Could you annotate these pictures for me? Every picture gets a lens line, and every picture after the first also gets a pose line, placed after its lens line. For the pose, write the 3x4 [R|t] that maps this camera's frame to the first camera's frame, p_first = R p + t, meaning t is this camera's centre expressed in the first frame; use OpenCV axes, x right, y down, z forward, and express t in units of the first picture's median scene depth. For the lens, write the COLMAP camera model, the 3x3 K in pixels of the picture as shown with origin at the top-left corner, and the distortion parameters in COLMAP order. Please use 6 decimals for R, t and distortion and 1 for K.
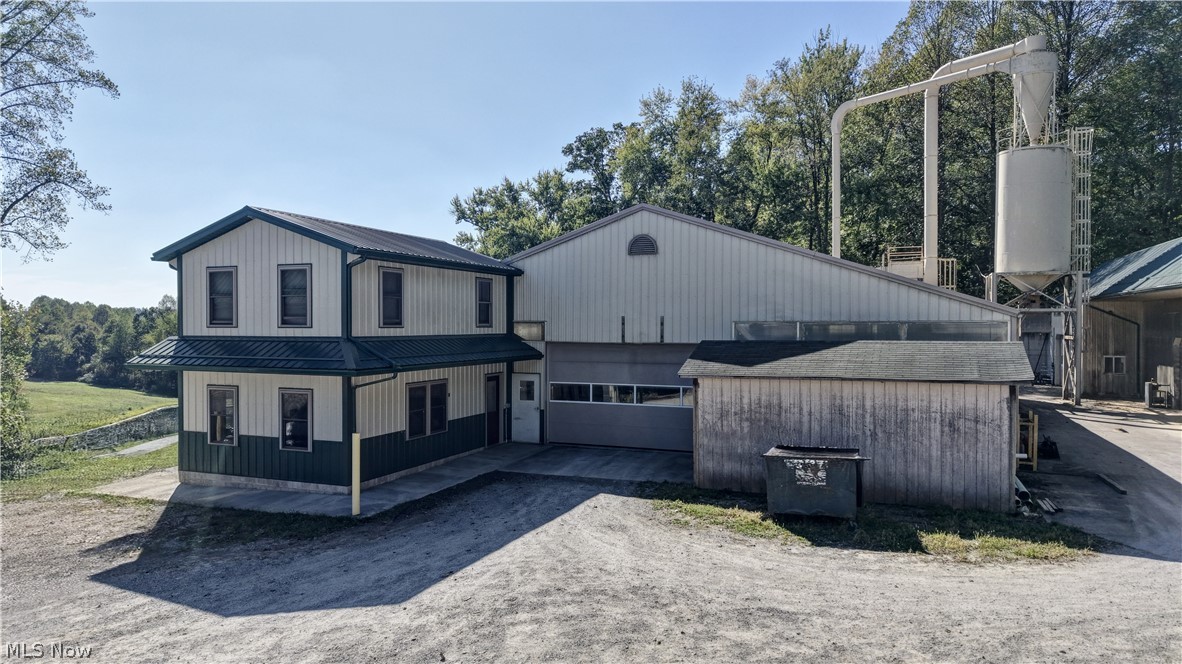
lens RADIAL K [[790.5, 0, 591.0], [0, 790.5, 332.0], [0, 0, 1]] dist [0.070178, -0.084353]
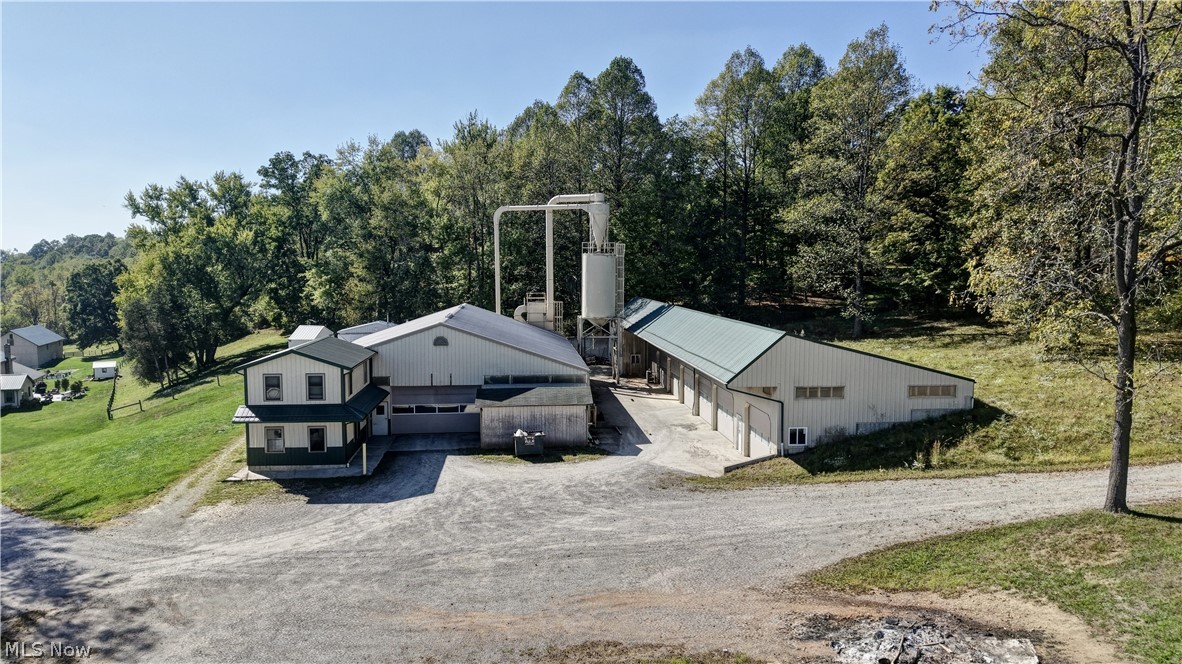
lens RADIAL K [[790.5, 0, 591.0], [0, 790.5, 332.0], [0, 0, 1]] dist [0.070178, -0.084353]
pose [[0.887483, -0.040660, 0.459043, -0.686176], [0.004858, 0.996870, 0.078905, -0.368249], [-0.460814, -0.067797, 0.884903, -1.364013]]
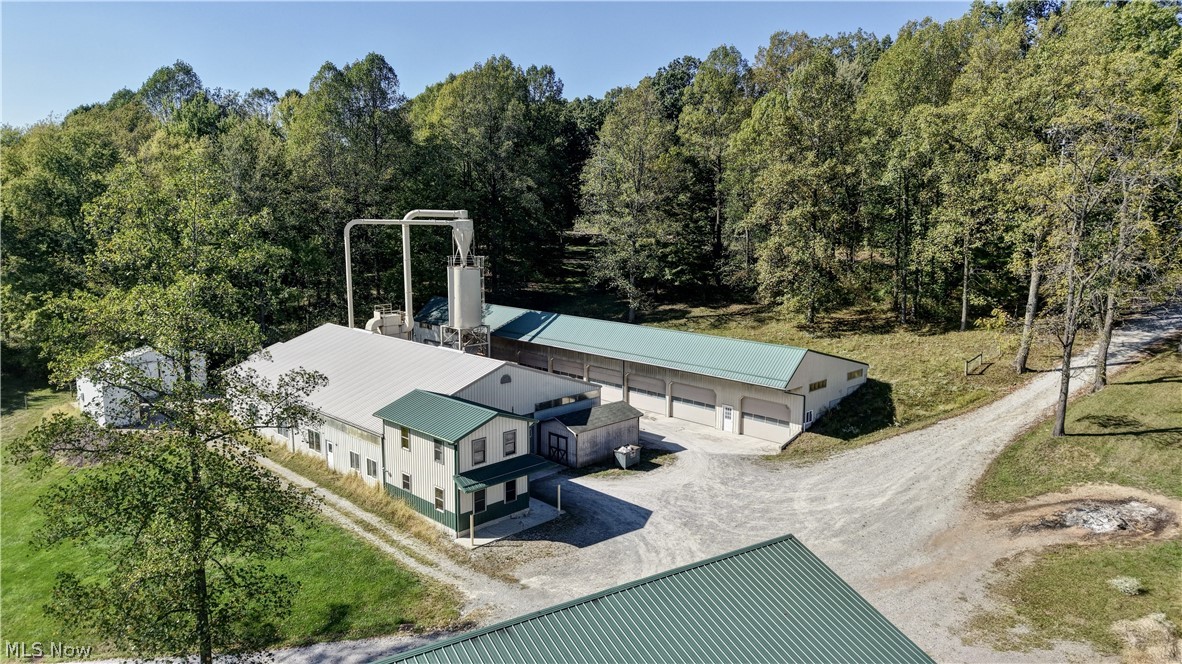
lens RADIAL K [[790.5, 0, 591.0], [0, 790.5, 332.0], [0, 0, 1]] dist [0.070178, -0.084353]
pose [[0.380322, -0.150581, 0.912513, -2.391883], [0.003821, 0.986904, 0.161264, -0.766319], [-0.924846, -0.057845, 0.375917, -0.156207]]
